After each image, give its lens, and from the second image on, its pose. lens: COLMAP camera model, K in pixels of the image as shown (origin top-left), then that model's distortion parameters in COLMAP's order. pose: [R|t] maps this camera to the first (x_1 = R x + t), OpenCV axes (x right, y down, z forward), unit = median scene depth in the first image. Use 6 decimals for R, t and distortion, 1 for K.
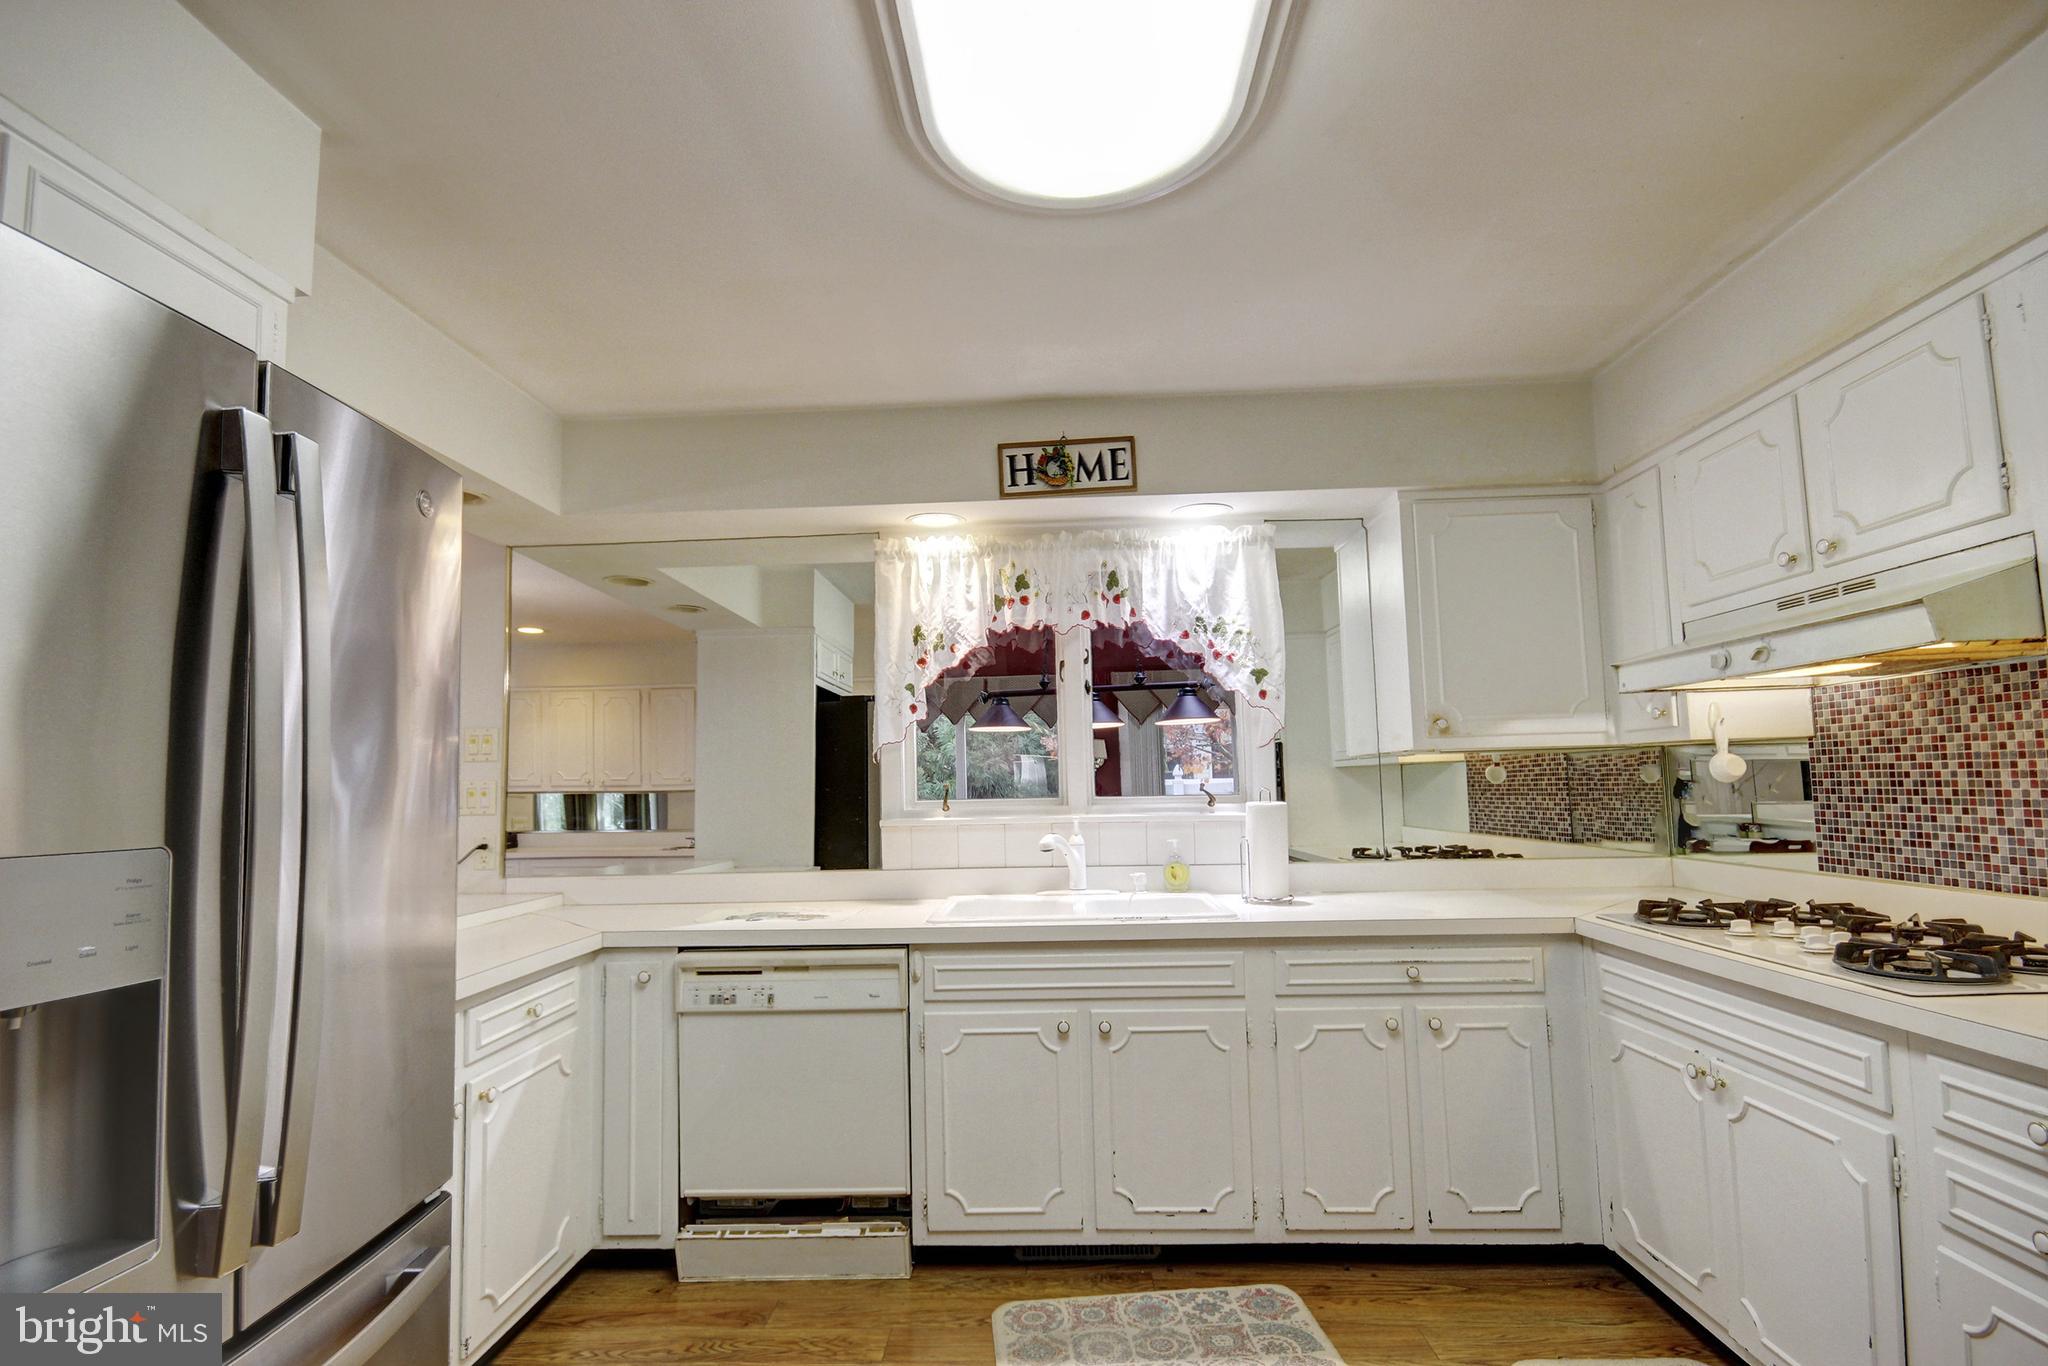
lens RADIAL K [[942.6, 0, 1024.3], [0, 942.6, 713.6], [0, 0, 1]] dist [0.003557, -0.011418]
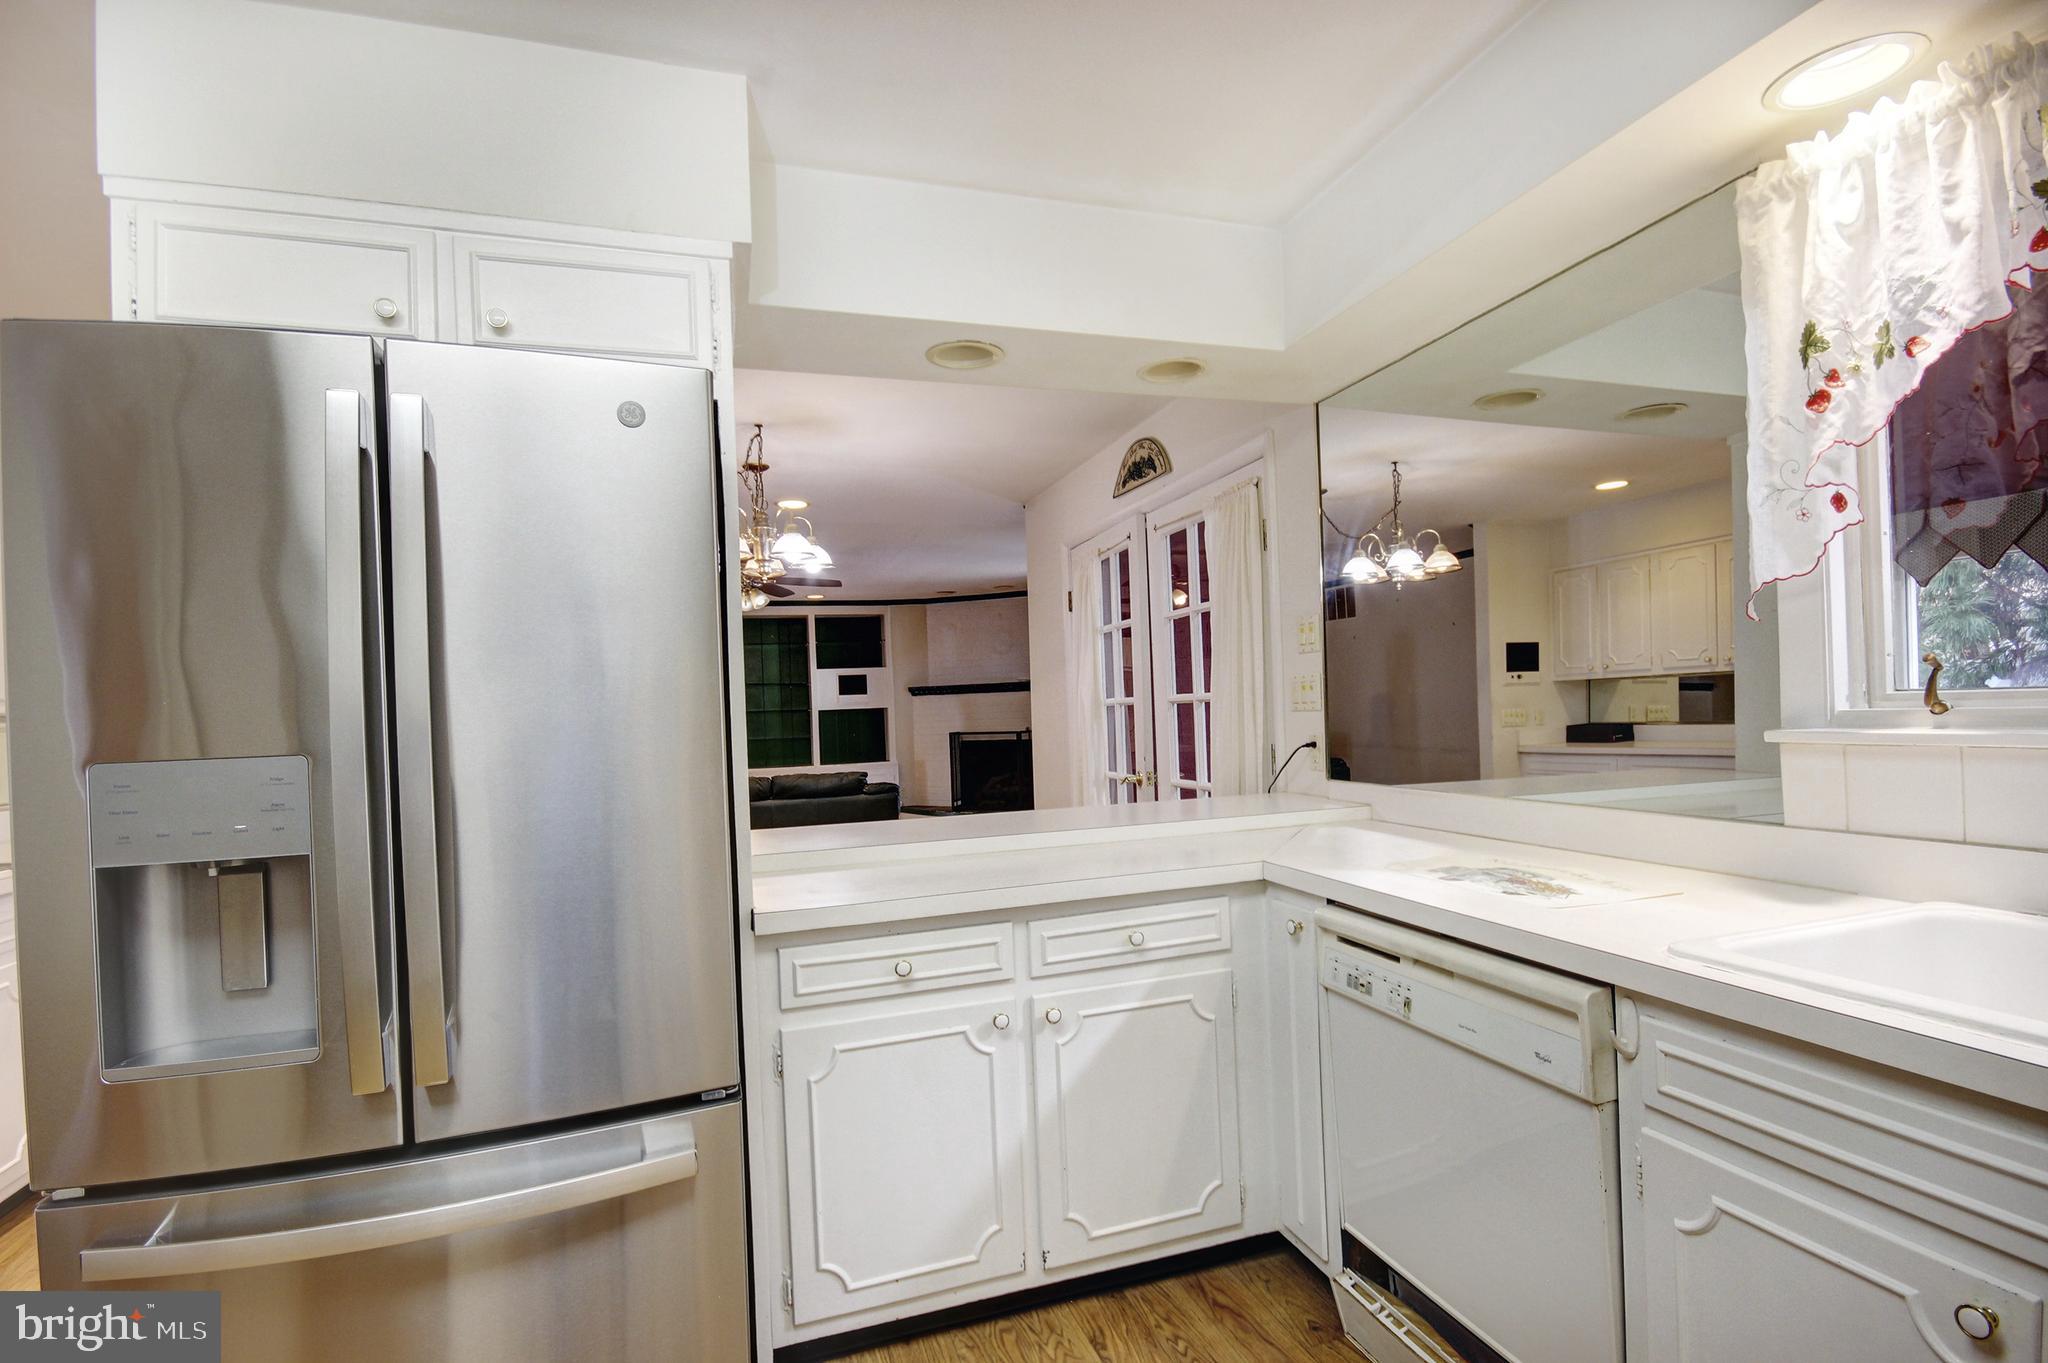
lens RADIAL K [[942.6, 0, 1024.3], [0, 942.6, 712.1], [0, 0, 1]] dist [0.003557, -0.011418]
pose [[0.347341, 0.013116, -0.937647, 0.232987], [0.102860, 0.993336, 0.051999, 0.042441], [0.932080, -0.114508, 0.343677, 0.540675]]
